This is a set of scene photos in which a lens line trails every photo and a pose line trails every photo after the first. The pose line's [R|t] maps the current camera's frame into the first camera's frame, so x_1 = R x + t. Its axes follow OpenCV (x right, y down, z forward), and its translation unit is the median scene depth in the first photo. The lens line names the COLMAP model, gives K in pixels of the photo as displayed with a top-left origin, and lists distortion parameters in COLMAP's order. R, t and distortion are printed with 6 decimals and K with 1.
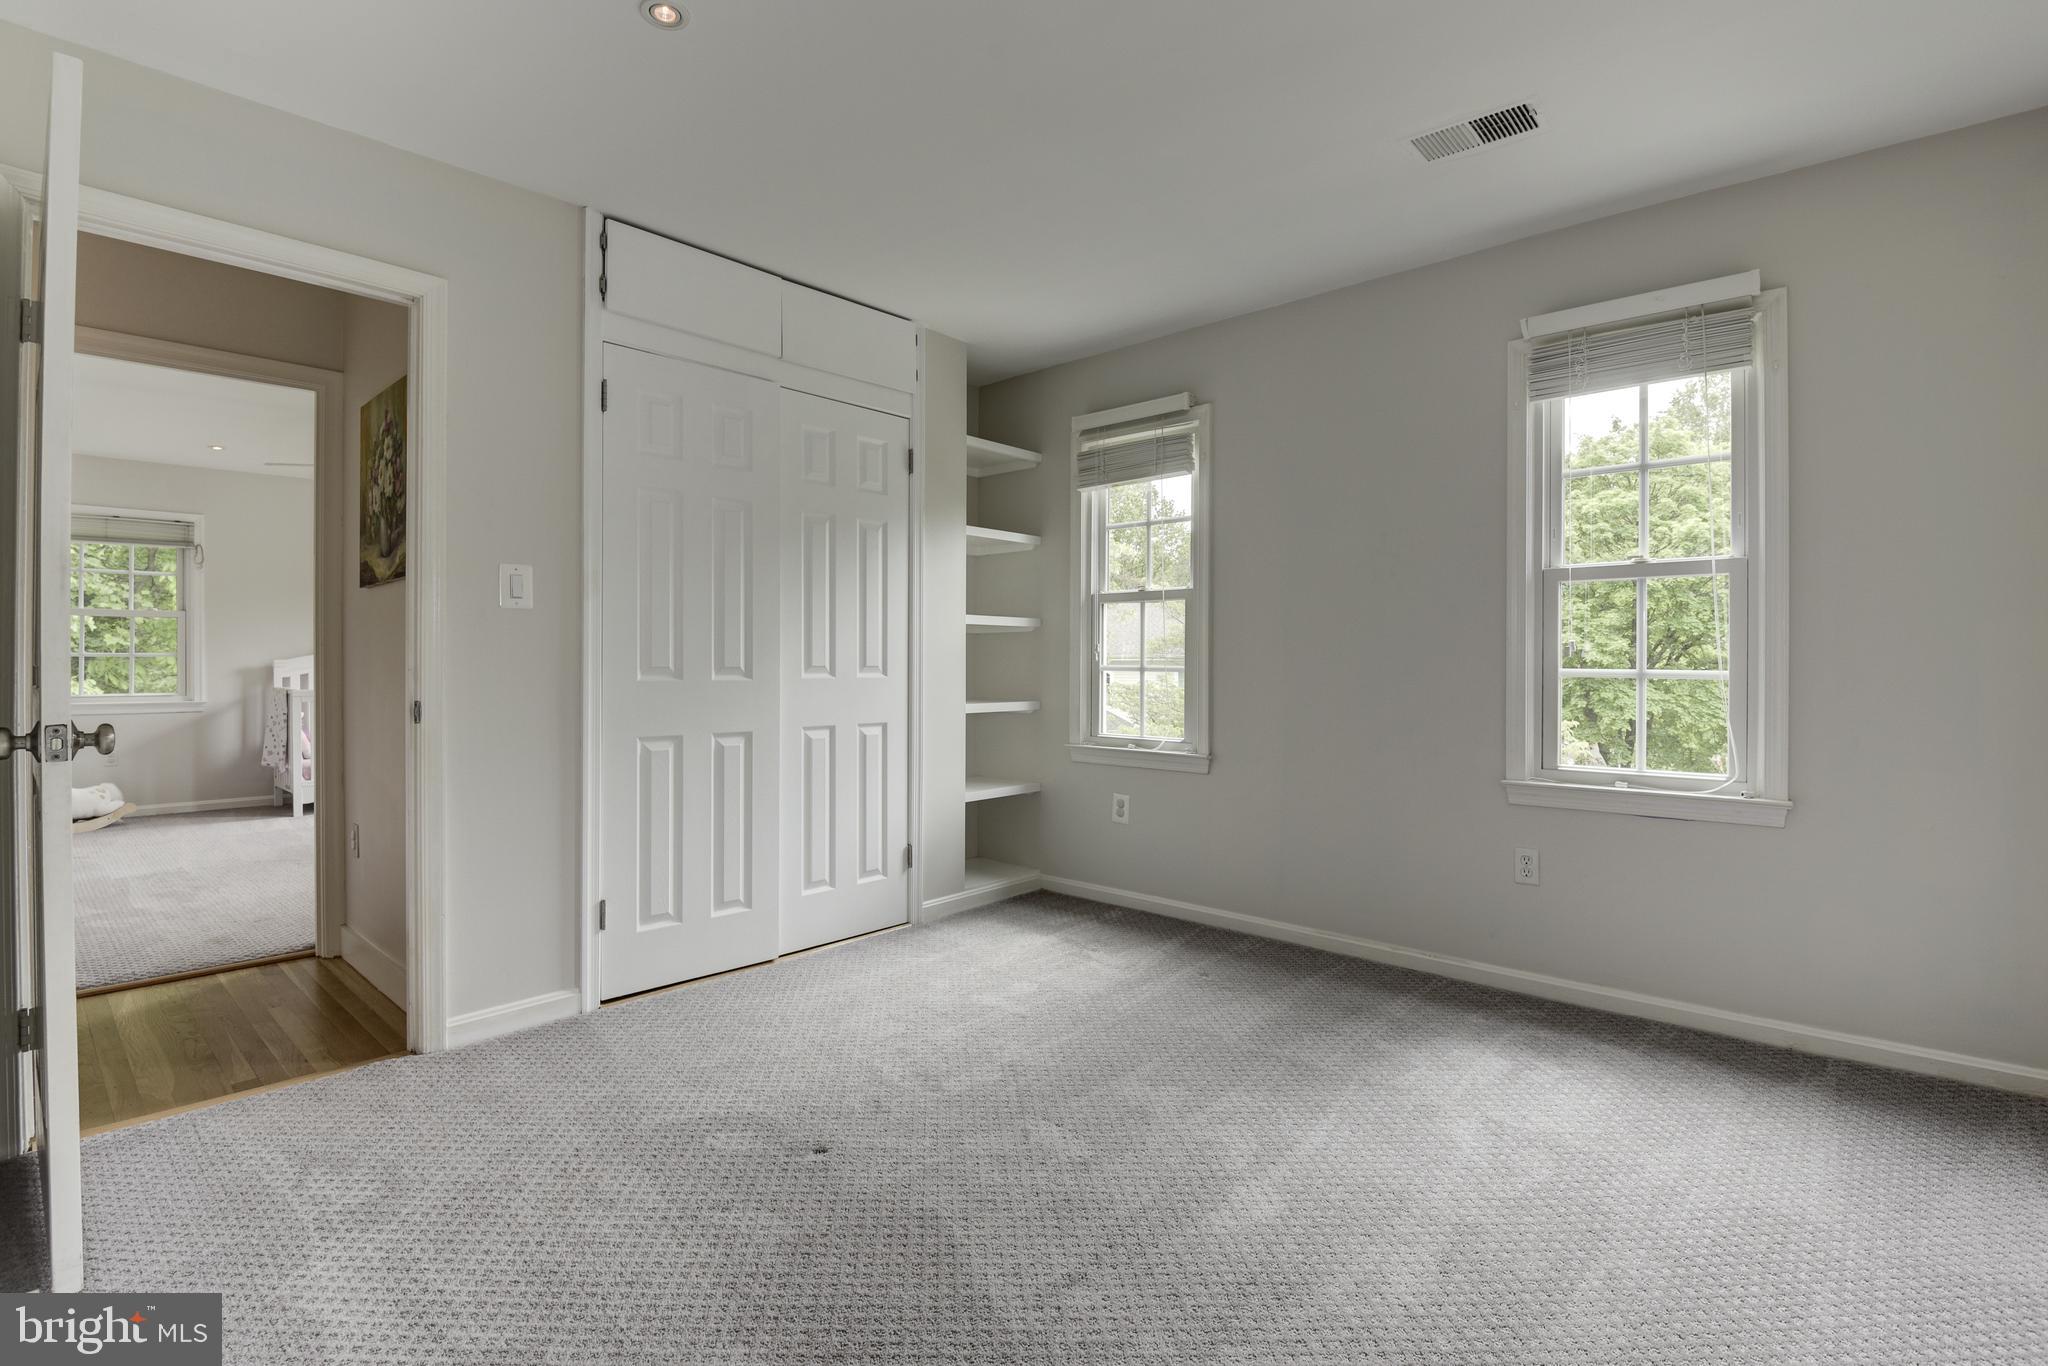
lens RADIAL K [[953.4, 0, 1017.1], [0, 953.4, 665.4], [0, 0, 1]] dist [-0.036575, -0.001739]
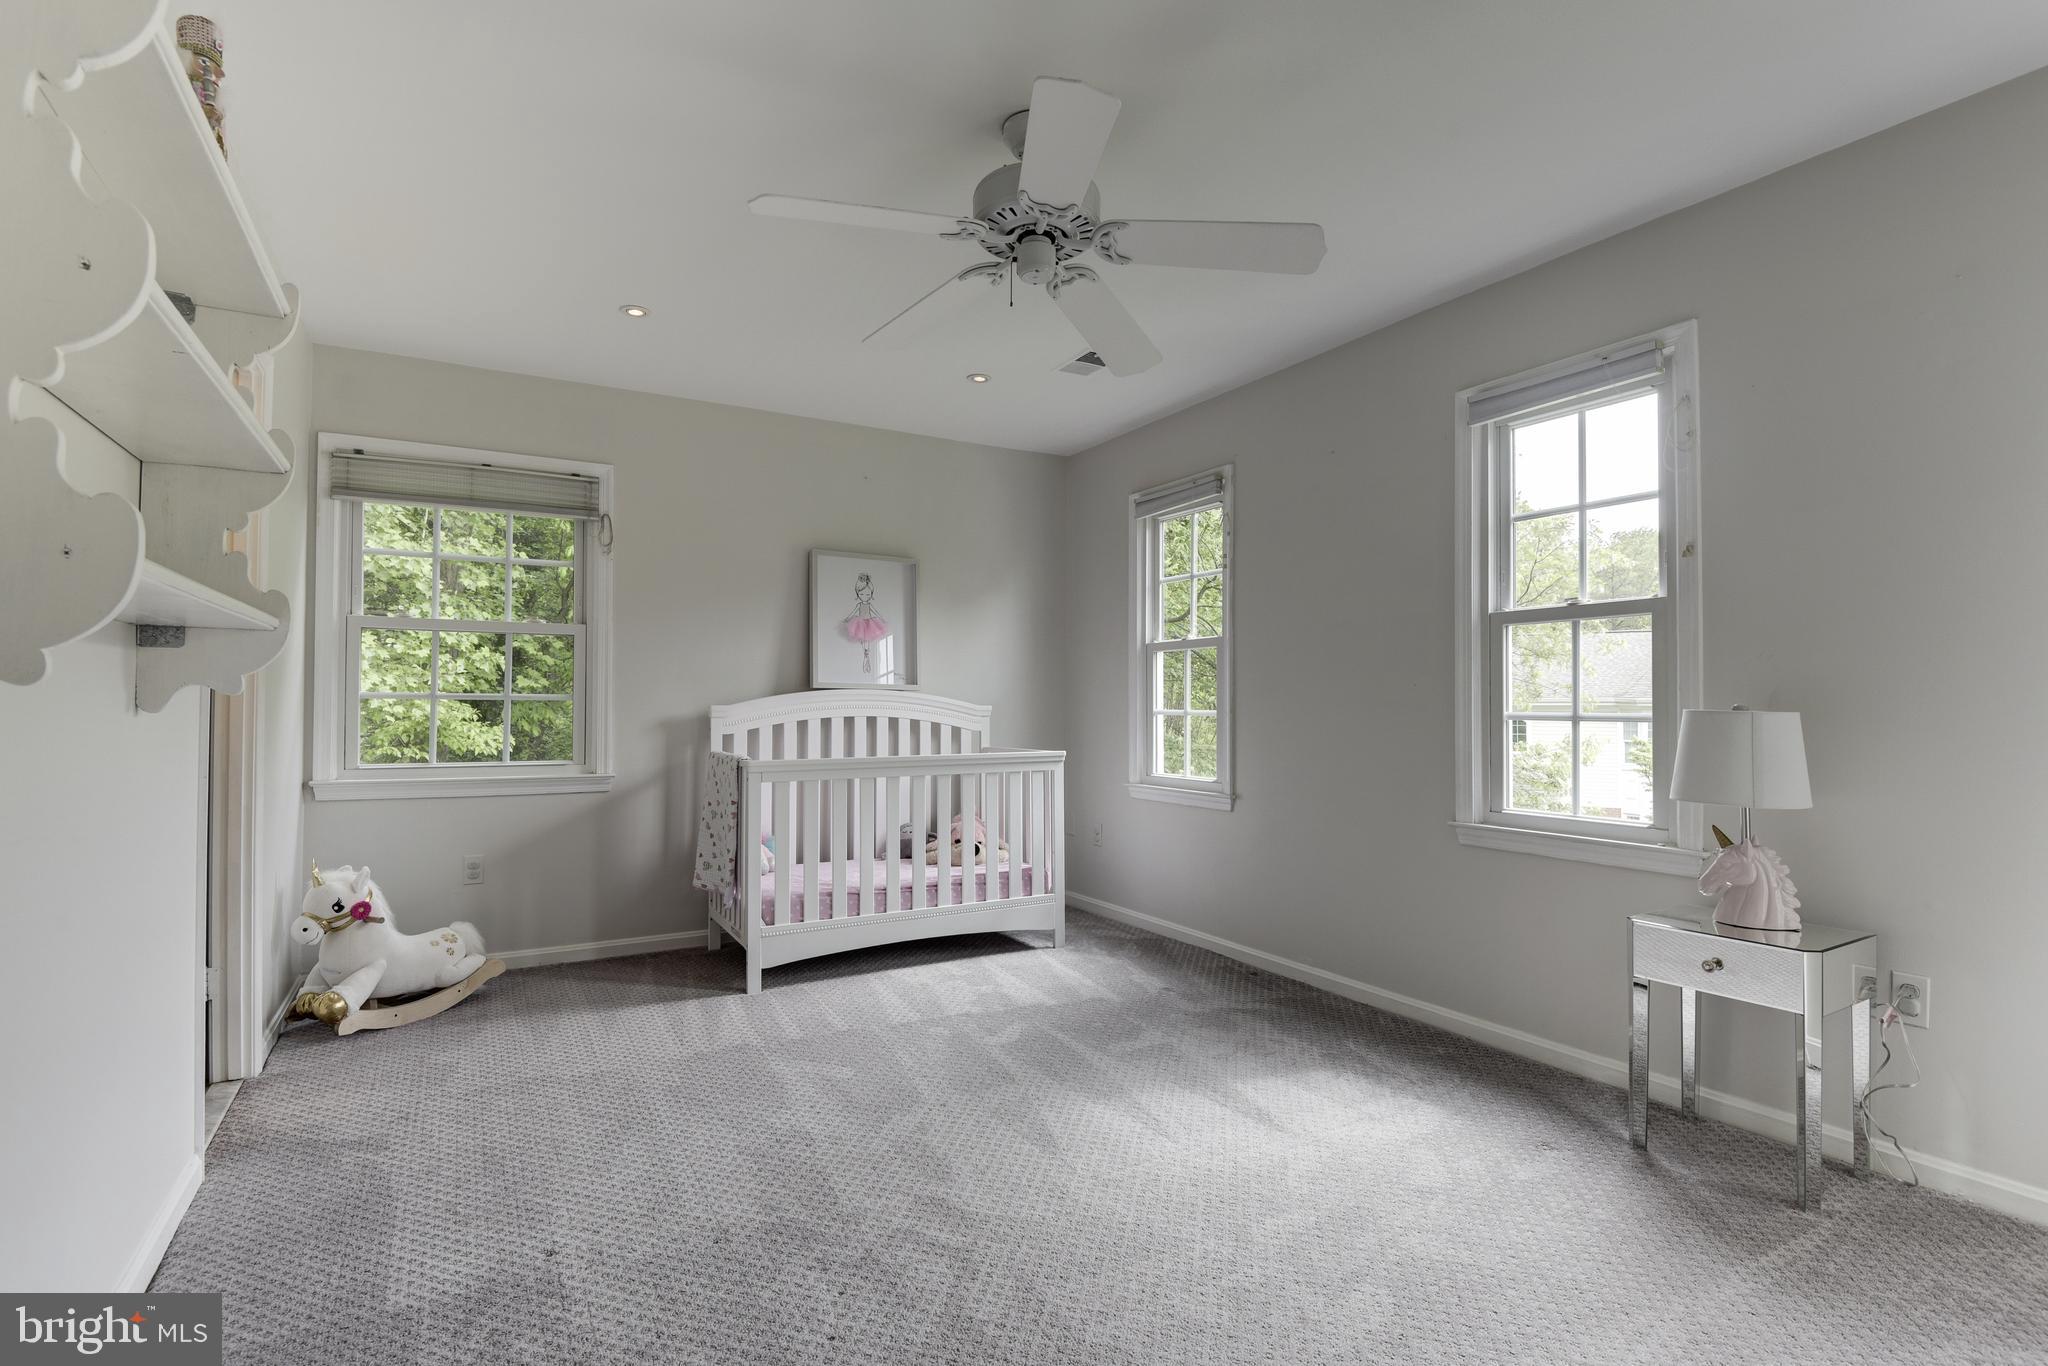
lens RADIAL K [[953.4, 0, 1028.7], [0, 953.4, 691.3], [0, 0, 1]] dist [-0.036575, -0.001739]
pose [[0.953061, -0.001922, -0.302772, -0.433636], [-0.004274, 0.999795, -0.019801, -0.004063], [0.302748, 0.020166, 0.952857, 0.495811]]
